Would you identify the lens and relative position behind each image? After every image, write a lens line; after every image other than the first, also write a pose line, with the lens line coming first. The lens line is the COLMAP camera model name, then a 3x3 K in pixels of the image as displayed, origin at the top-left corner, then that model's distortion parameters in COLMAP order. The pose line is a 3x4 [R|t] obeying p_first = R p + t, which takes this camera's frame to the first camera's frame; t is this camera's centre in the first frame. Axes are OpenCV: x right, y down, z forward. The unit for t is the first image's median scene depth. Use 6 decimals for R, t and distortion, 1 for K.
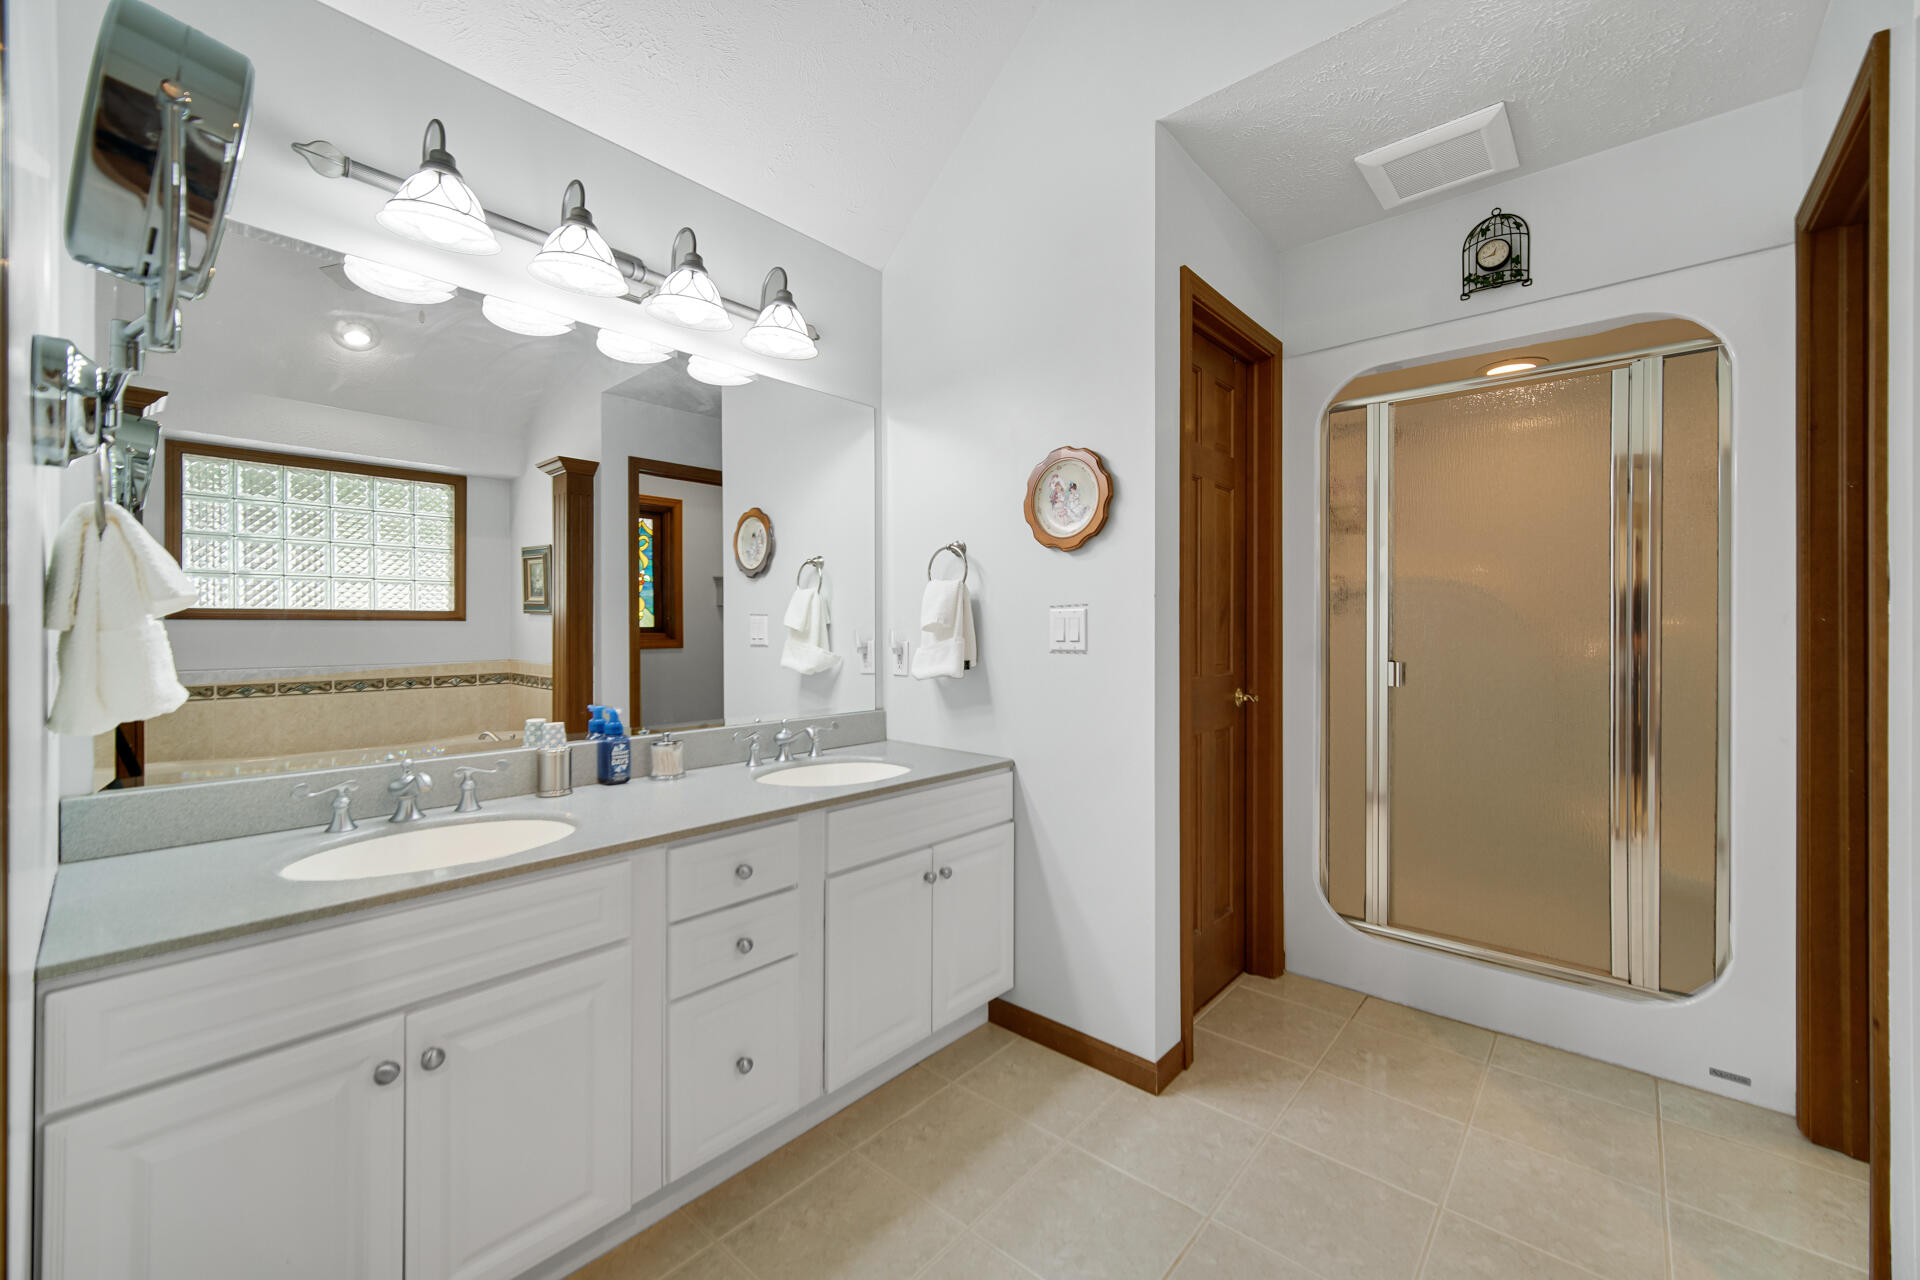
lens RADIAL K [[756.4, 0, 958.8], [0, 756.4, 629.6], [0, 0, 1]] dist [0.002987, -0.000909]
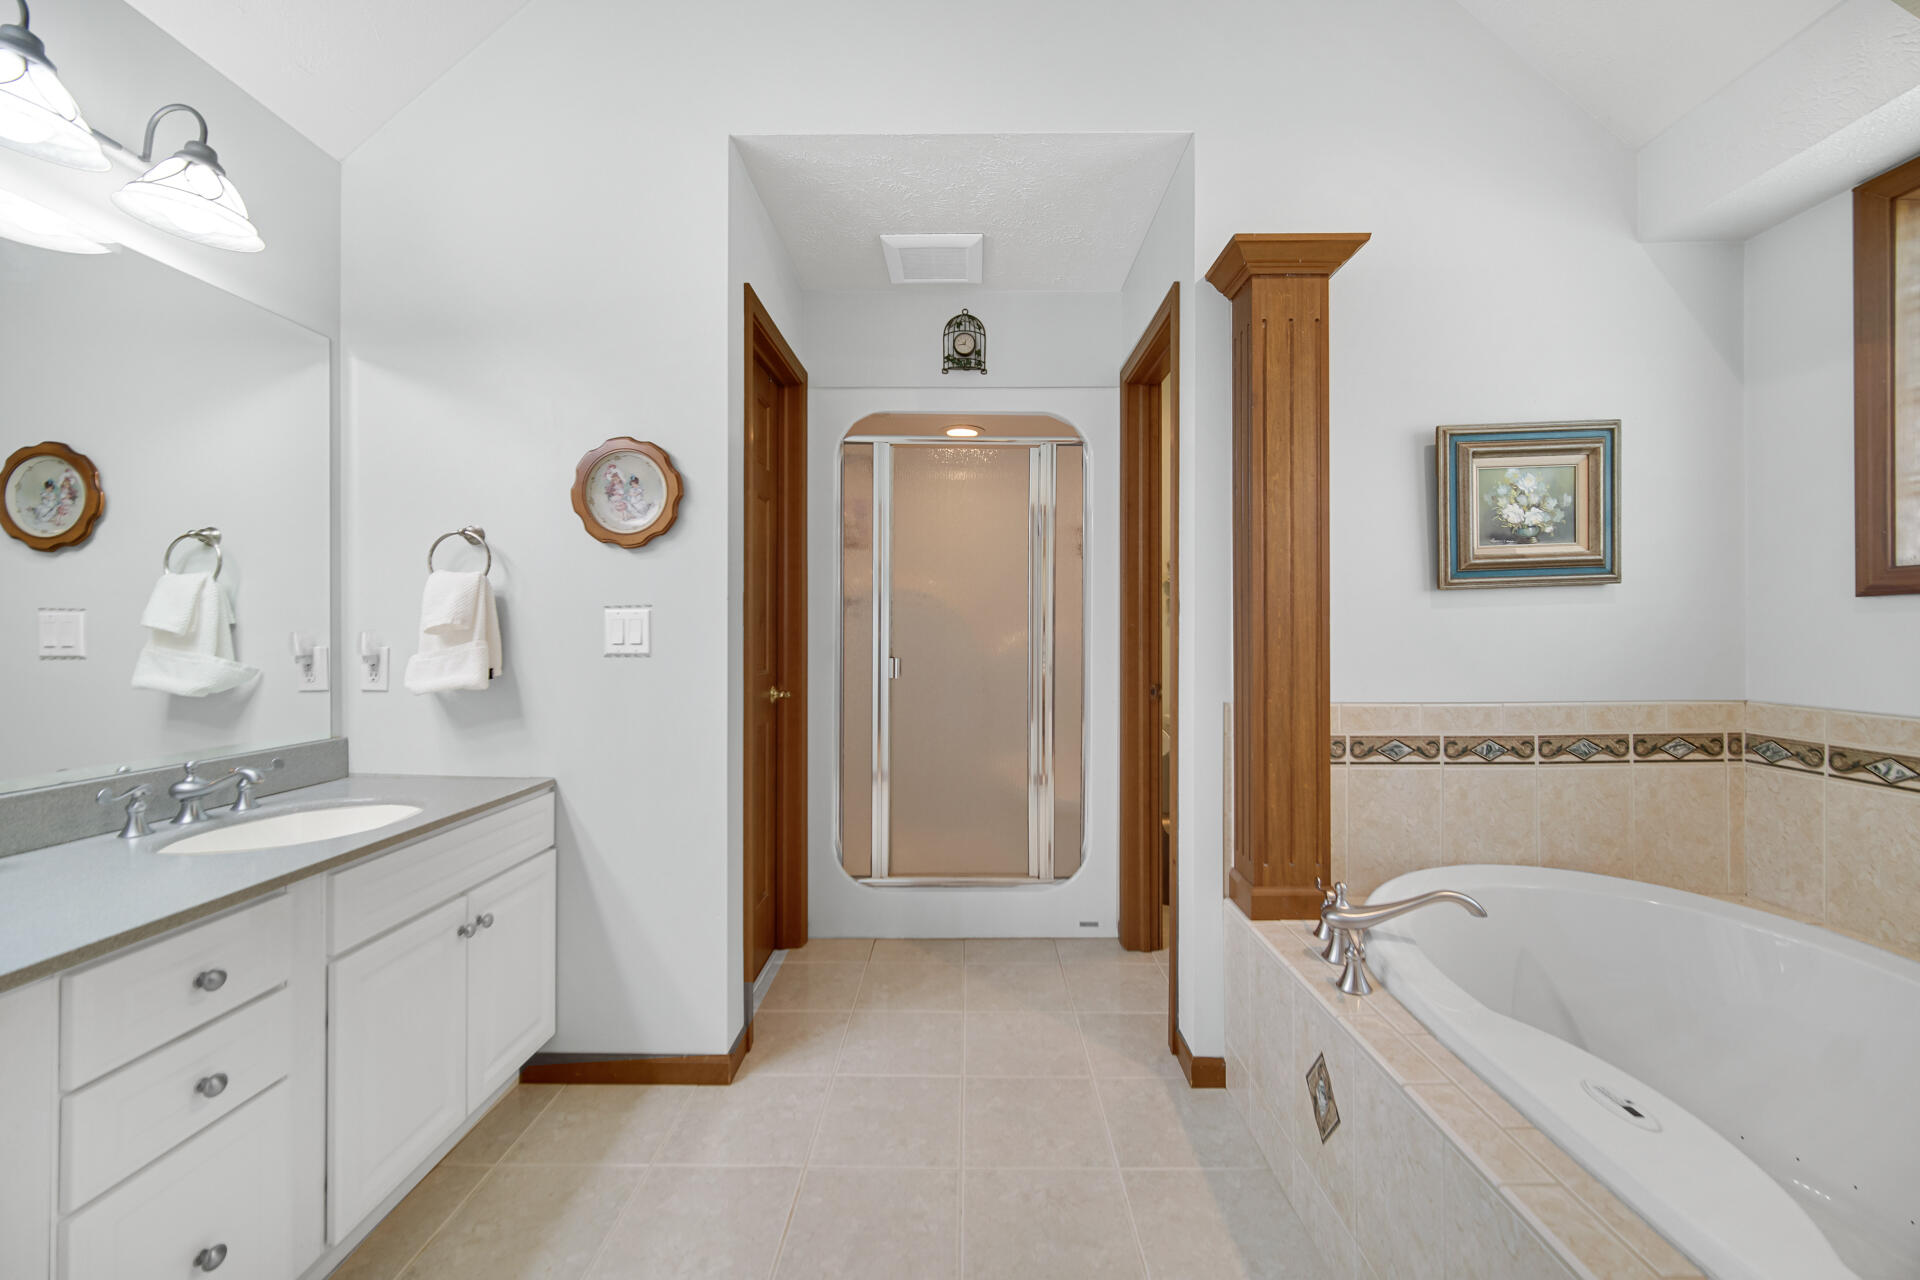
lens RADIAL K [[756.4, 0, 959.0], [0, 756.4, 634.5], [0, 0, 1]] dist [0.002987, -0.000909]
pose [[0.756969, -0.003287, 0.653442, -0.156583], [0.000936, 0.999992, 0.003946, 0.000131], [-0.653450, -0.002375, 0.756966, 0.017683]]
